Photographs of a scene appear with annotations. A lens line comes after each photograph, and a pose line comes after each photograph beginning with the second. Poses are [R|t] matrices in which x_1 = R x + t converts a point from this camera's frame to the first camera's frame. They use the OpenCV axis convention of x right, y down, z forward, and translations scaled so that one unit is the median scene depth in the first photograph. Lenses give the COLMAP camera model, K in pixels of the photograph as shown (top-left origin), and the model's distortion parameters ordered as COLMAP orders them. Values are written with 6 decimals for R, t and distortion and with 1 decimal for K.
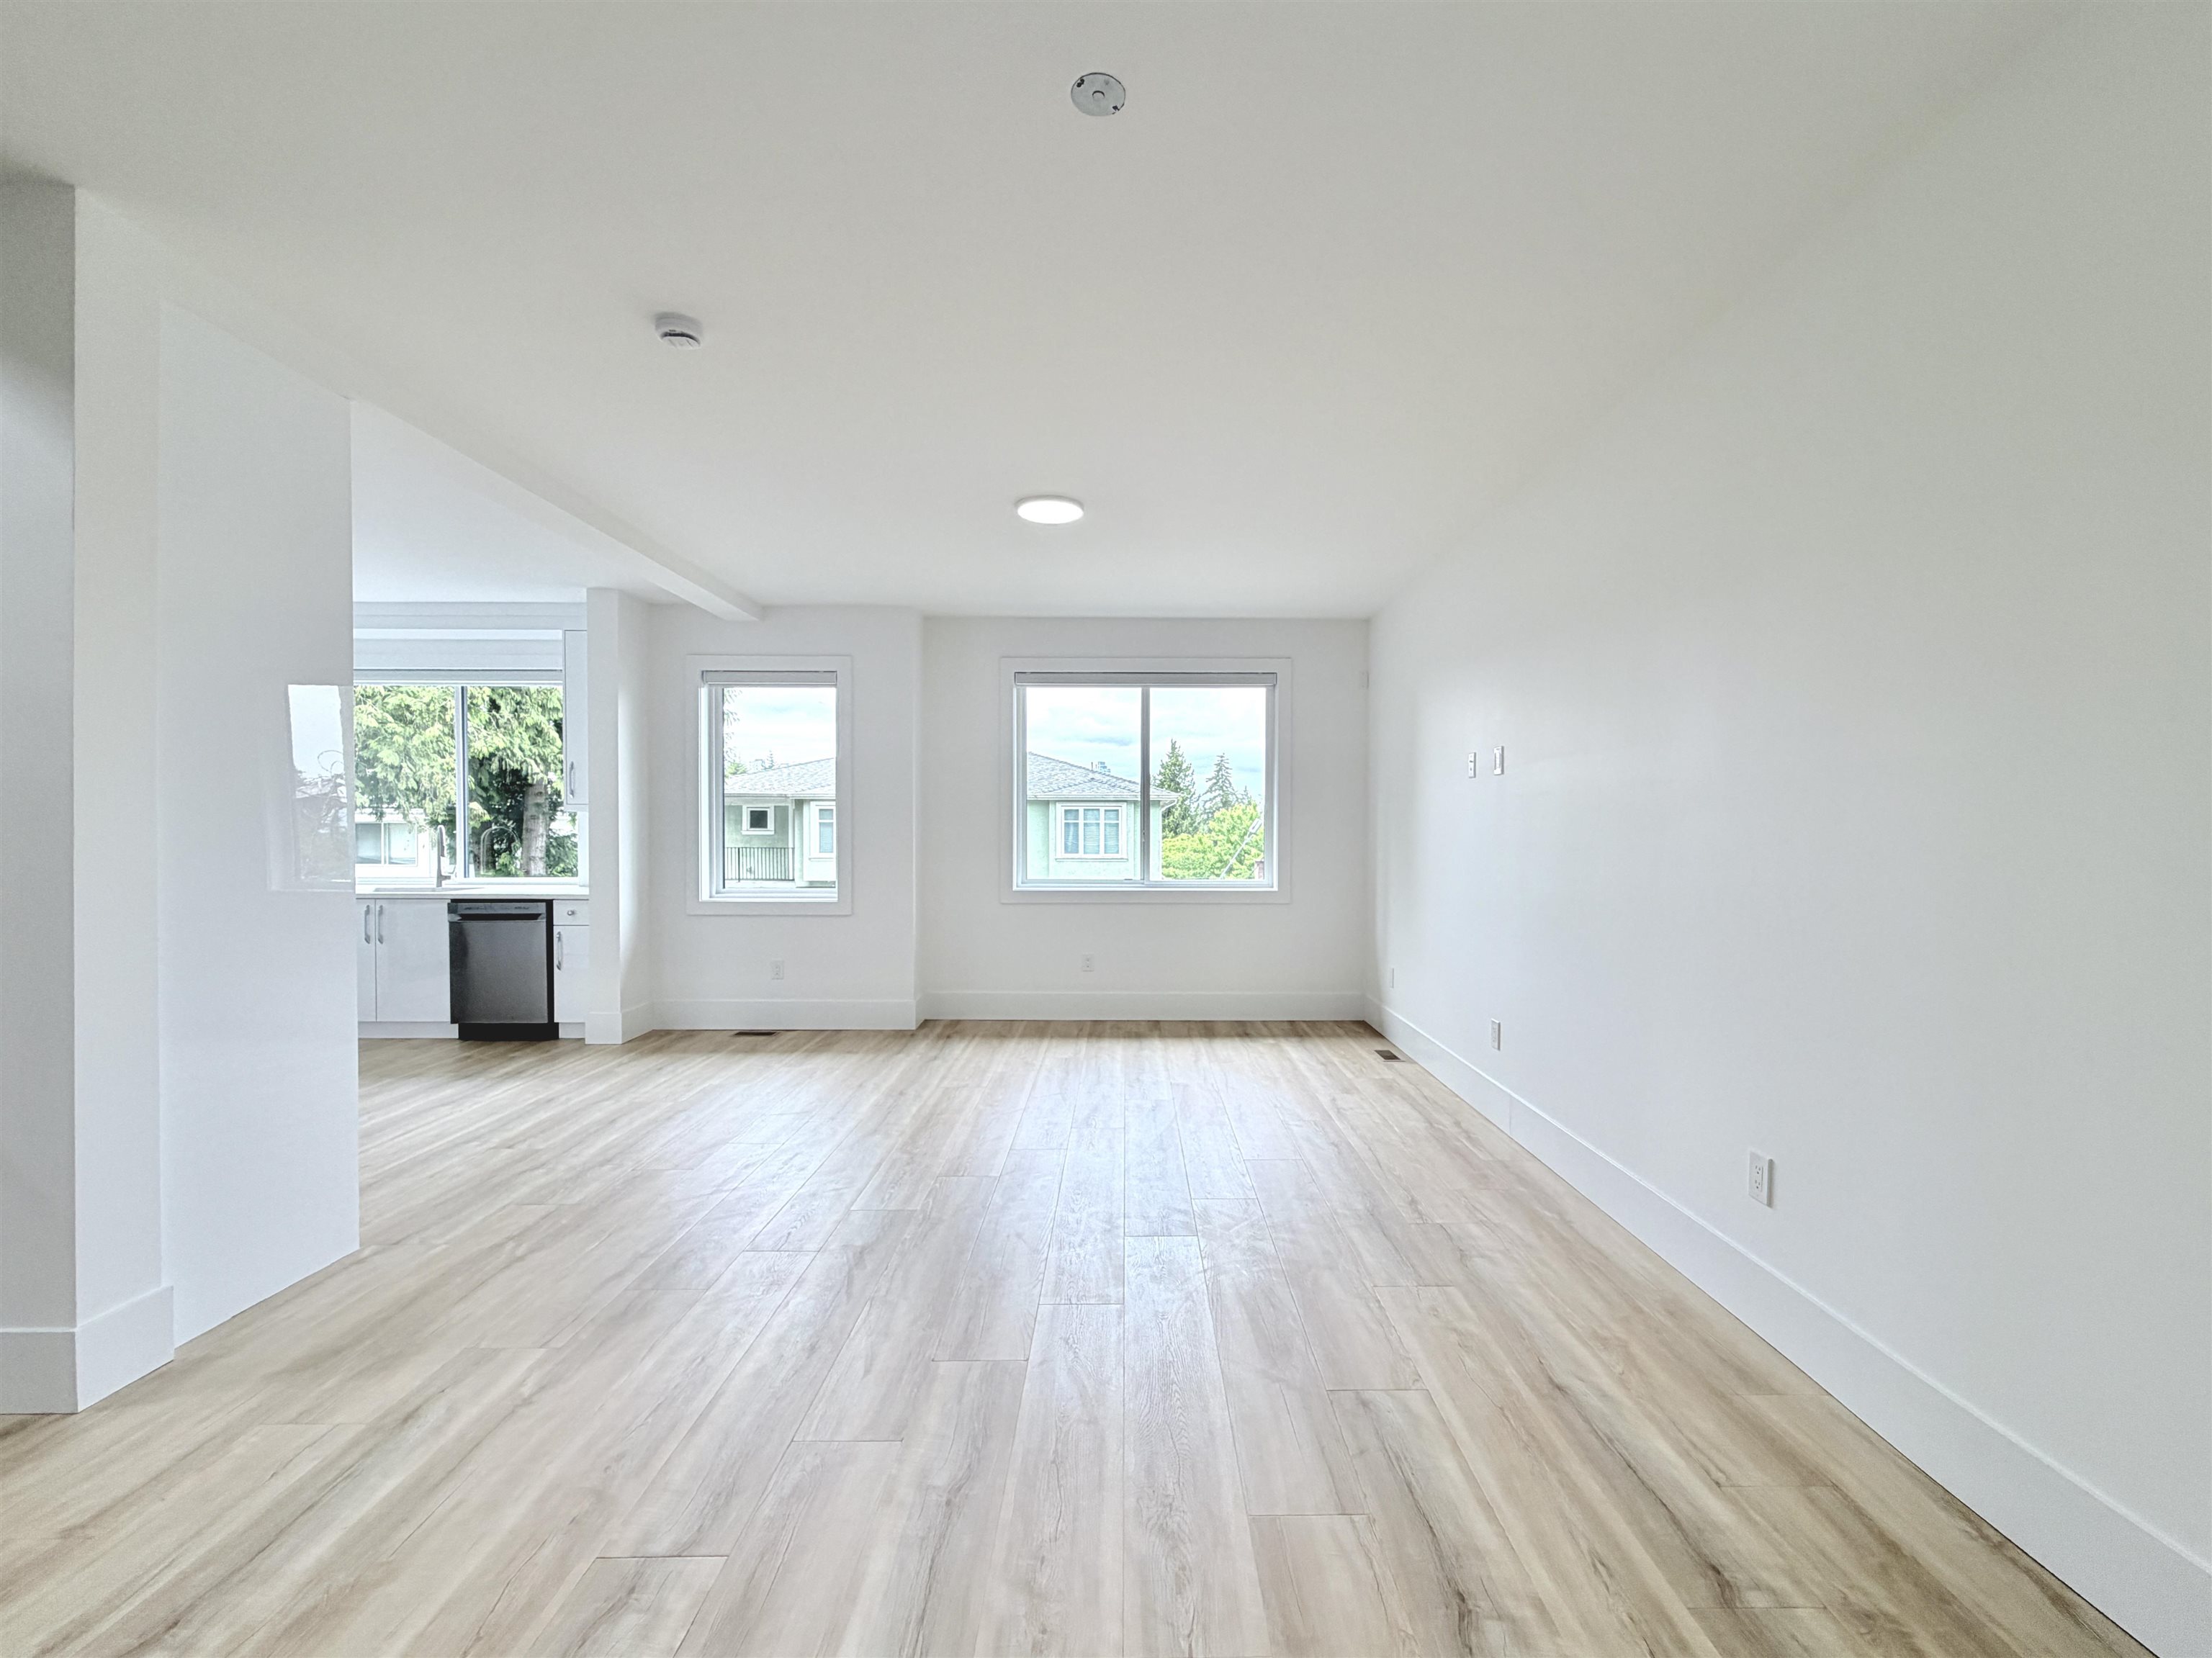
lens RADIAL K [[884.6, 0, 1103.6], [0, 884.6, 833.9], [0, 0, 1]] dist [0.001046, -0.000114]
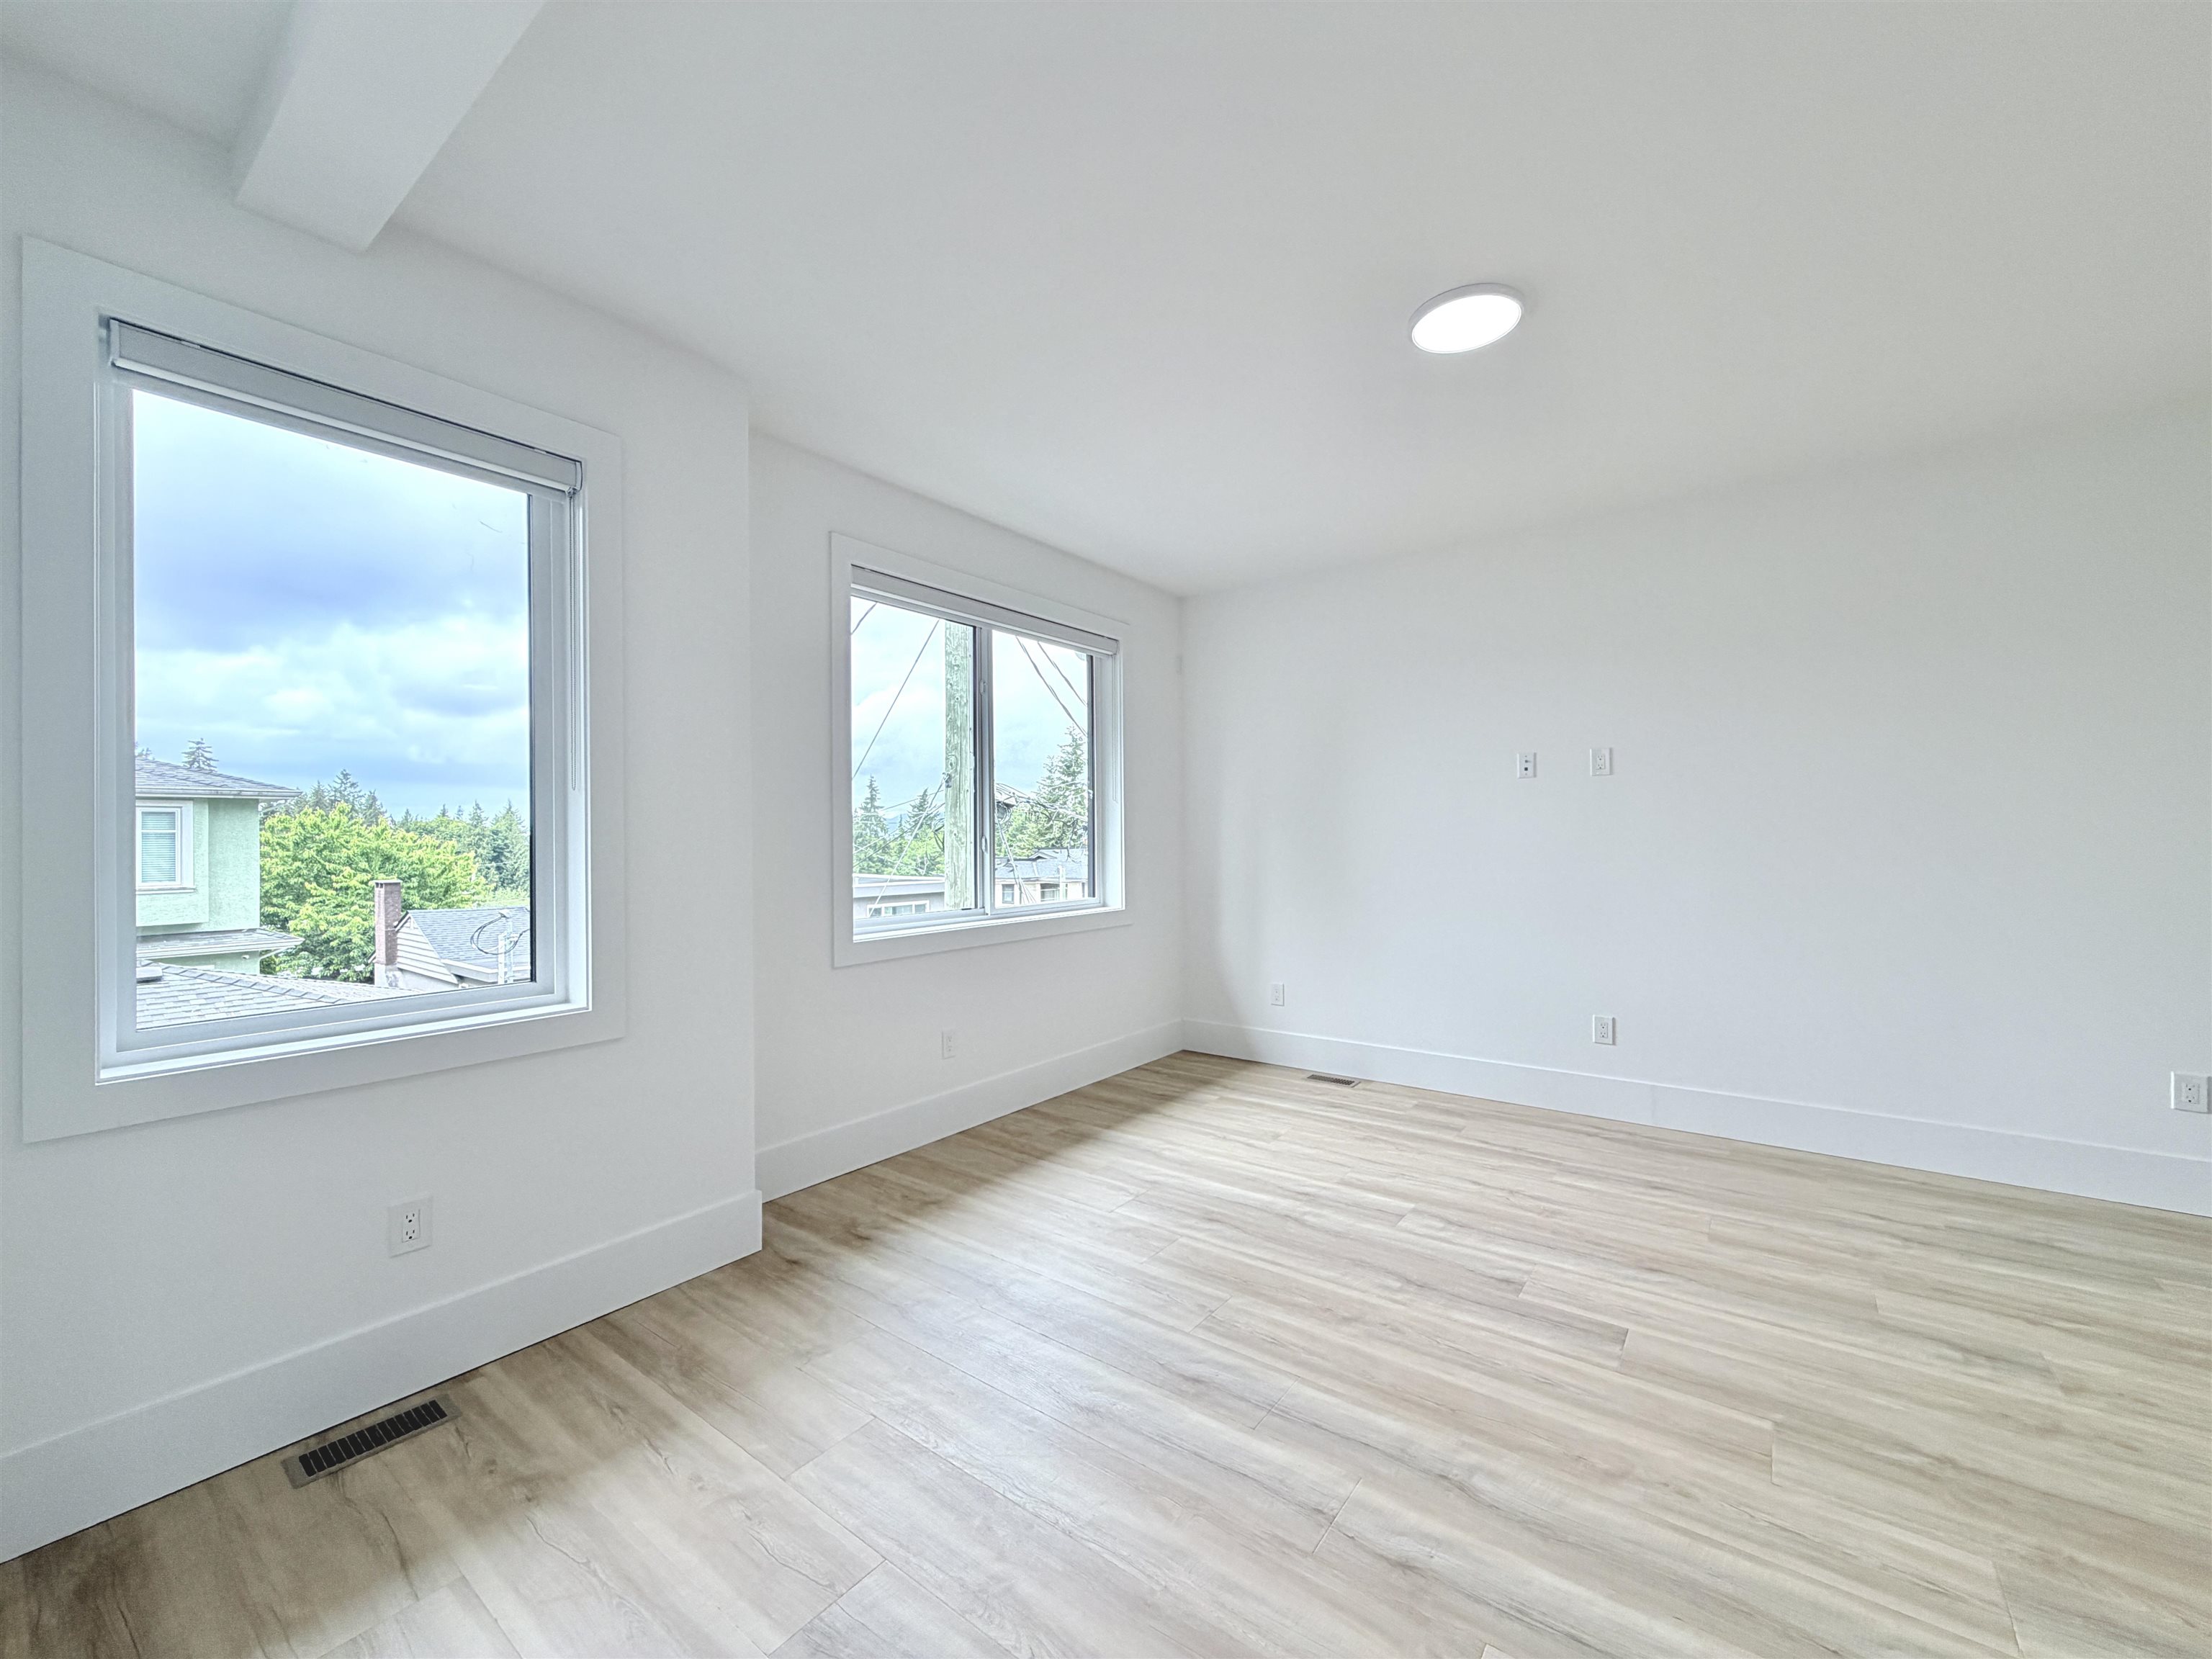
lens RADIAL K [[884.7, 0, 1099.7], [0, 884.7, 828.2], [0, 0, 1]] dist [0.001046, -0.000114]
pose [[0.618531, -0.000536, 0.785760, -0.569588], [0.013681, 0.999856, -0.010087, -0.002594], [-0.785641, 0.016989, 0.618449, 0.655773]]
